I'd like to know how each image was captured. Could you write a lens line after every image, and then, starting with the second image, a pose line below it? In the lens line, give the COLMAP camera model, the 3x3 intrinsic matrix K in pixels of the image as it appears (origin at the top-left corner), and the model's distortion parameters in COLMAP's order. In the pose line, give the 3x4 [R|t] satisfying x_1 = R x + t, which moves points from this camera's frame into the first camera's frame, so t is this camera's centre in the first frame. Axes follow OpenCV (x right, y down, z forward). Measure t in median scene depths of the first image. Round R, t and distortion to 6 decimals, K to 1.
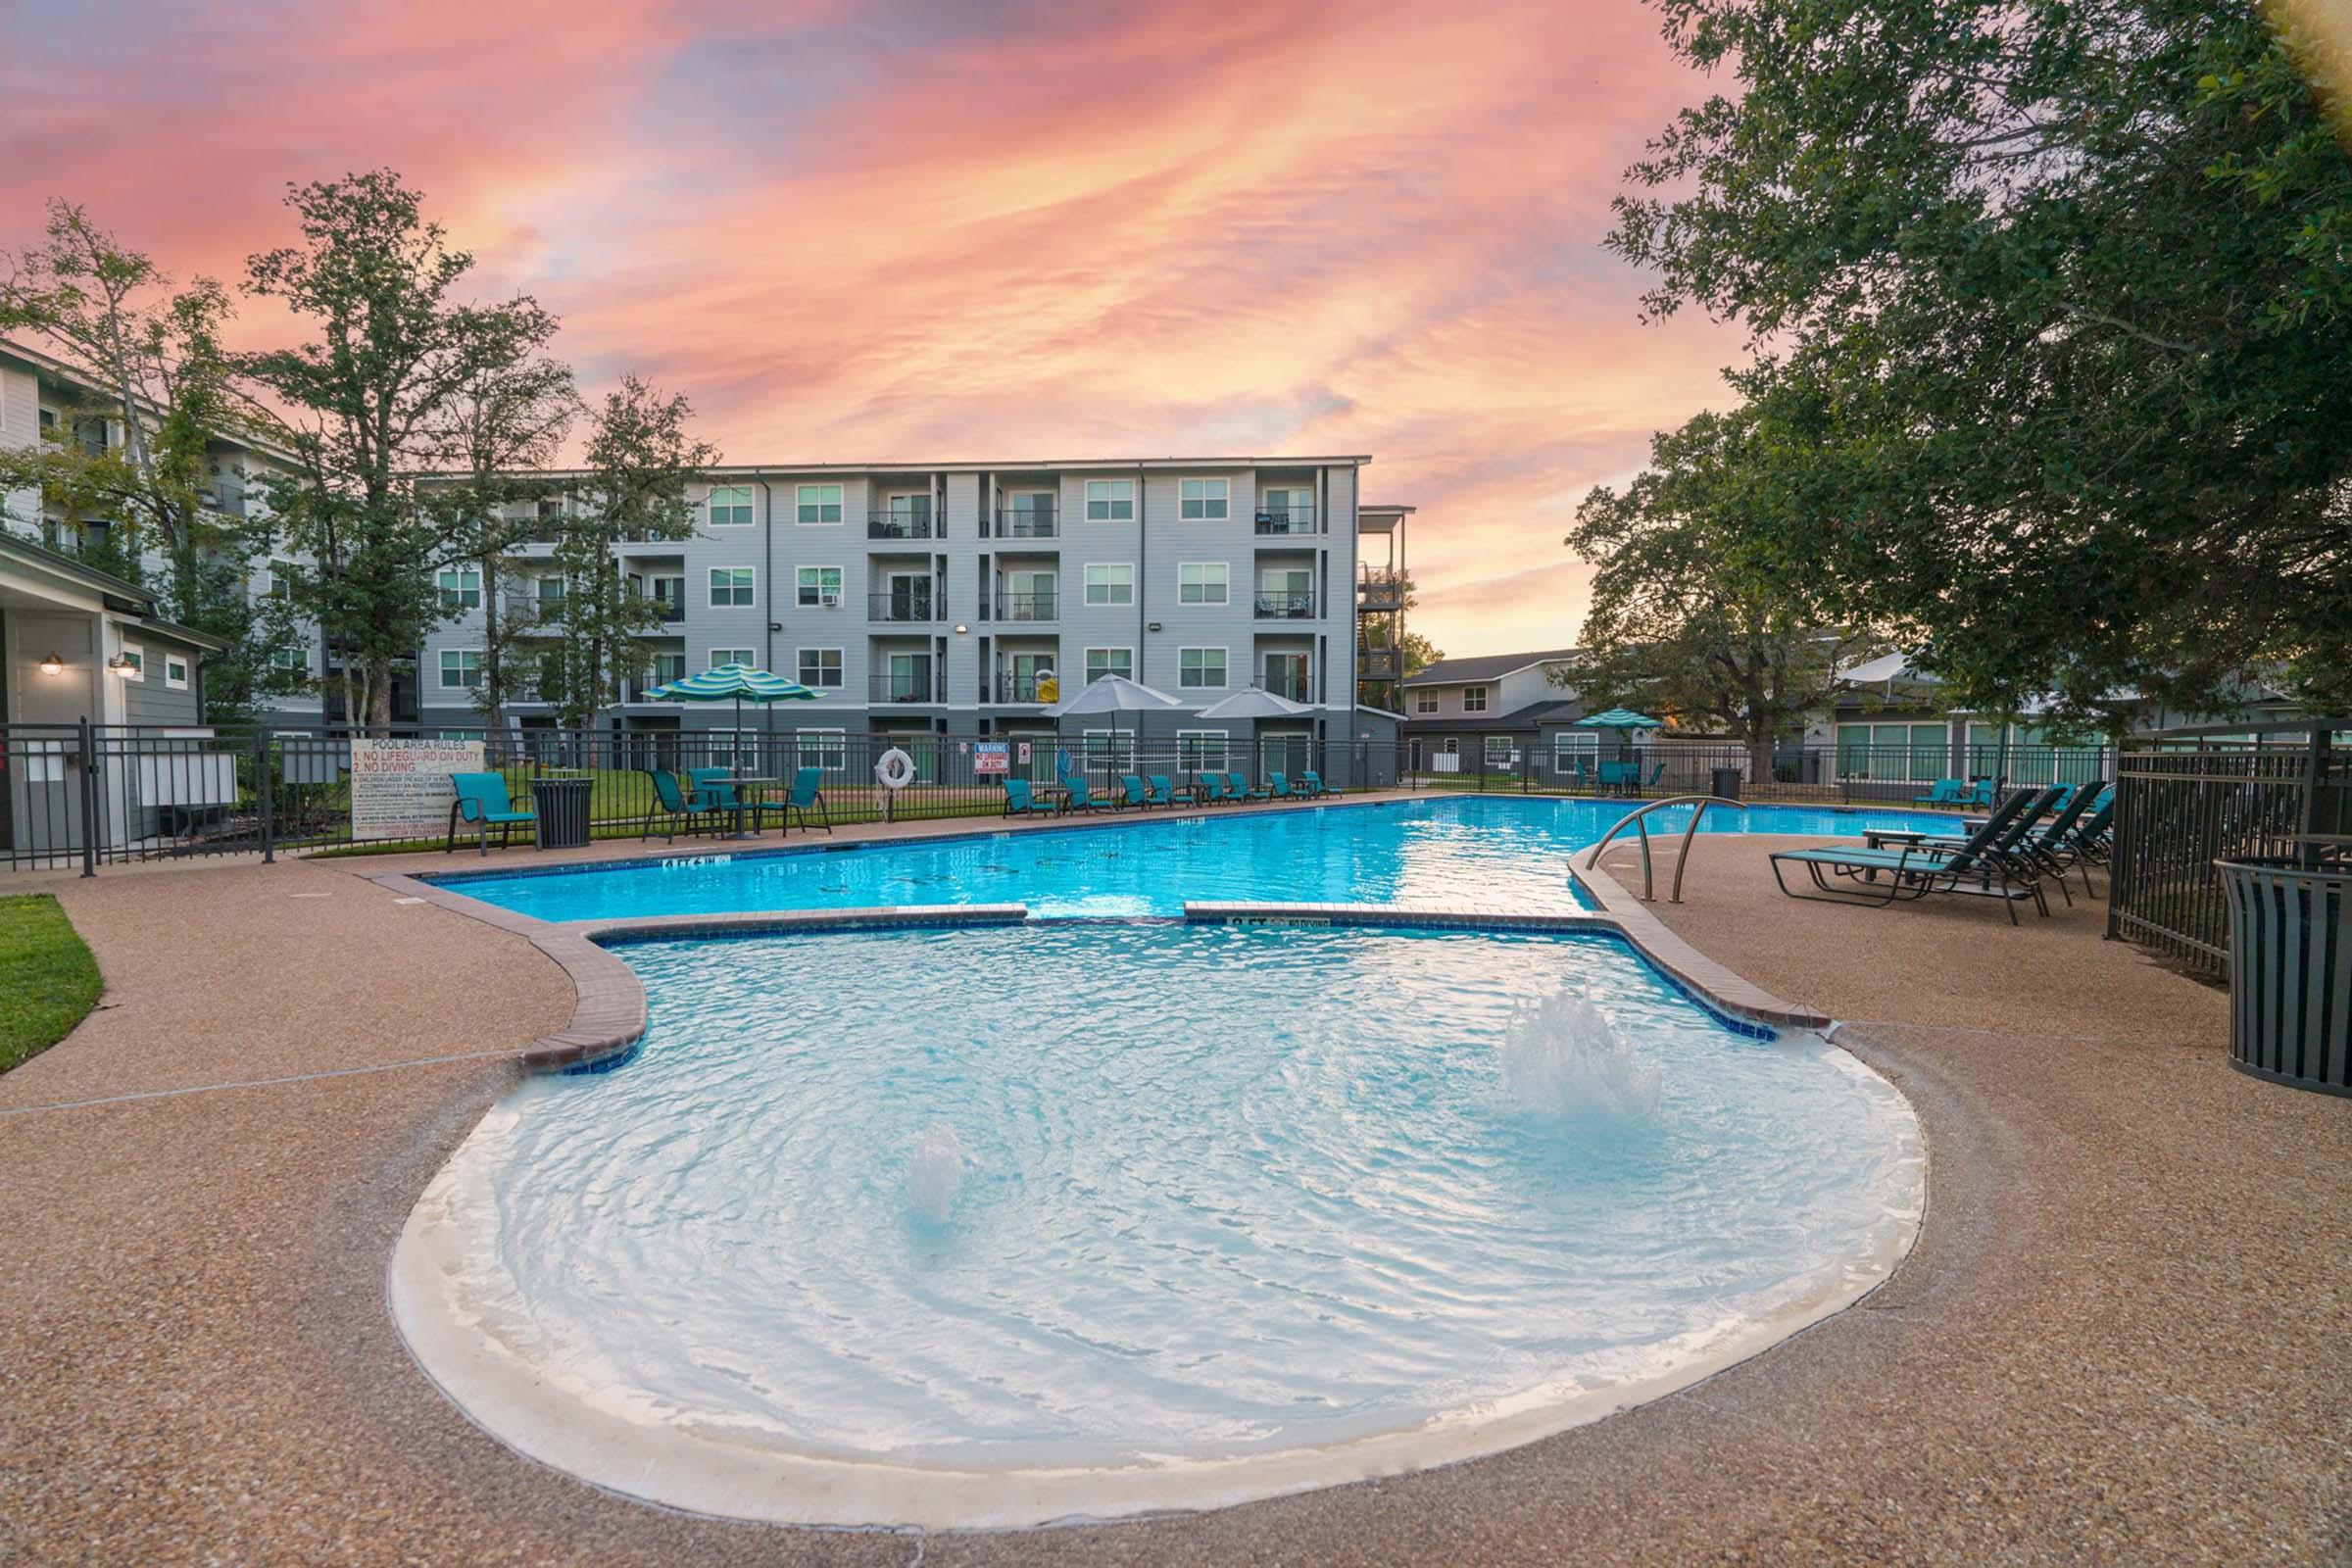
lens RADIAL K [[1040.5, 0, 1176.0], [0, 1040.5, 784.0], [0, 0, 1]] dist [-0.001369, 0.000269]
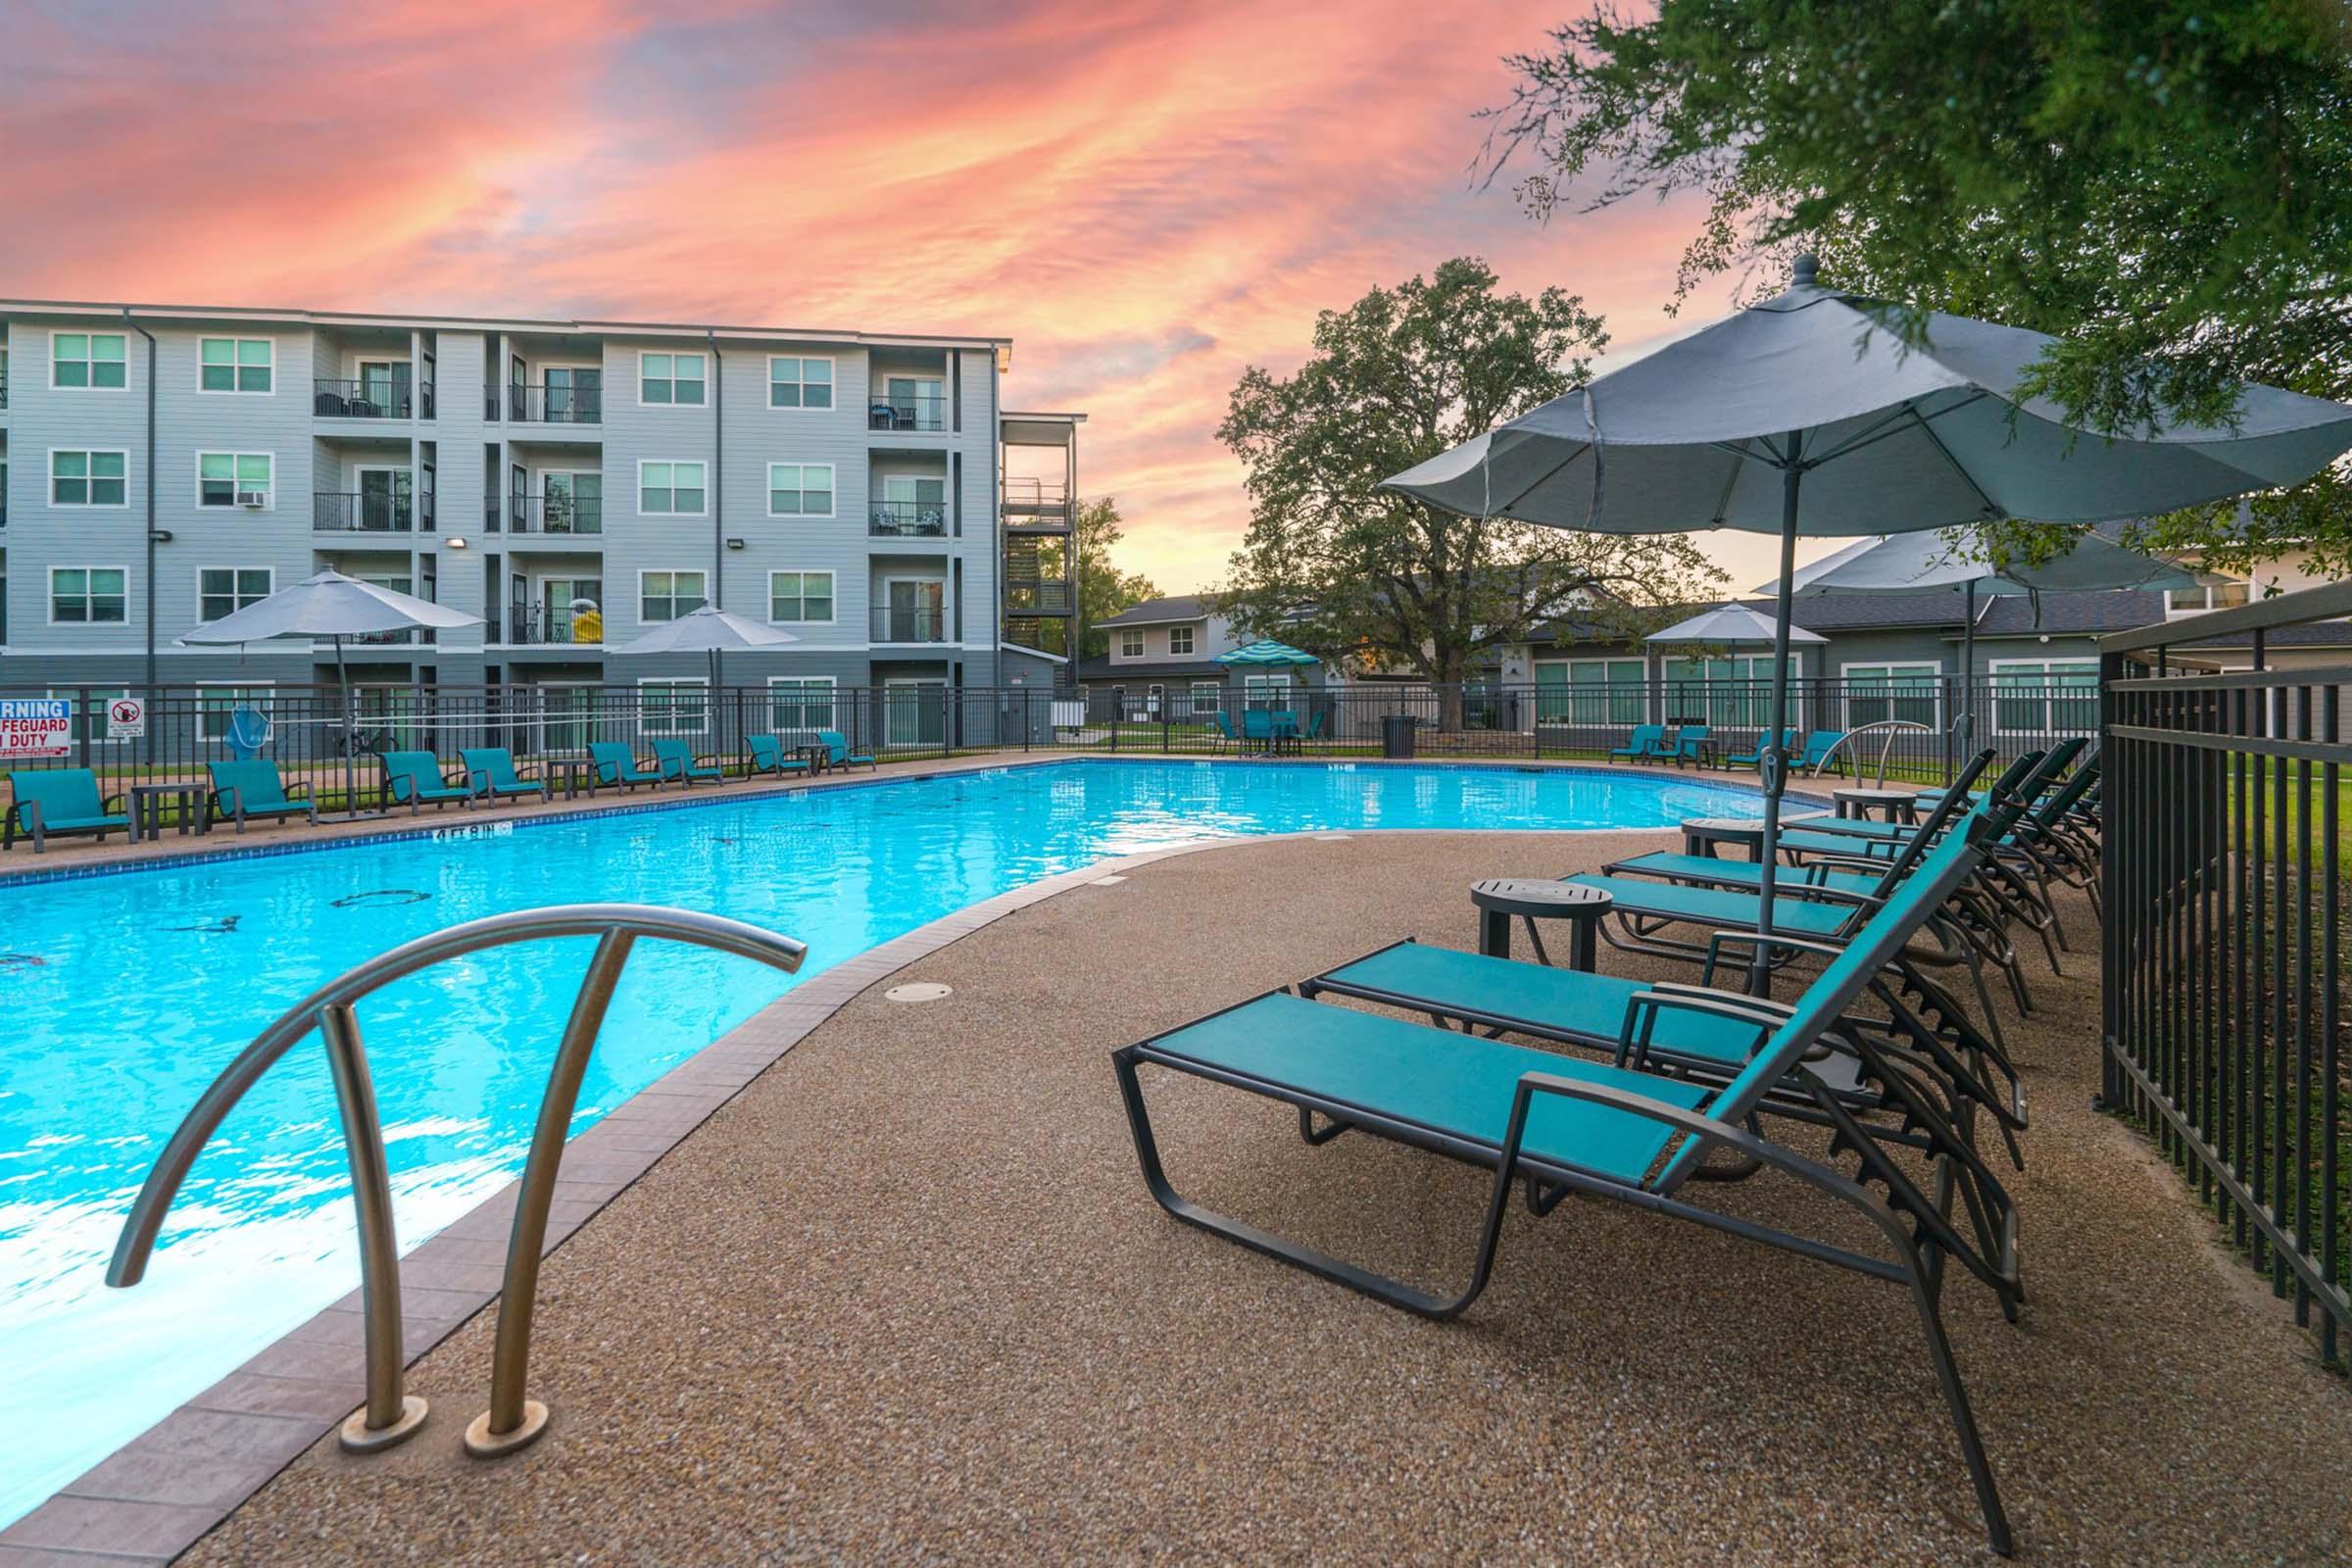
lens RADIAL K [[1082.2, 0, 1176.4], [0, 1082.2, 689.8], [0, 0, 1]] dist [-0.000826, 0.000341]
pose [[0.973590, -0.014168, 0.227864, 0.112424], [0.023703, 0.998952, -0.039163, -0.004132], [-0.227070, 0.043530, 0.972905, 0.152005]]
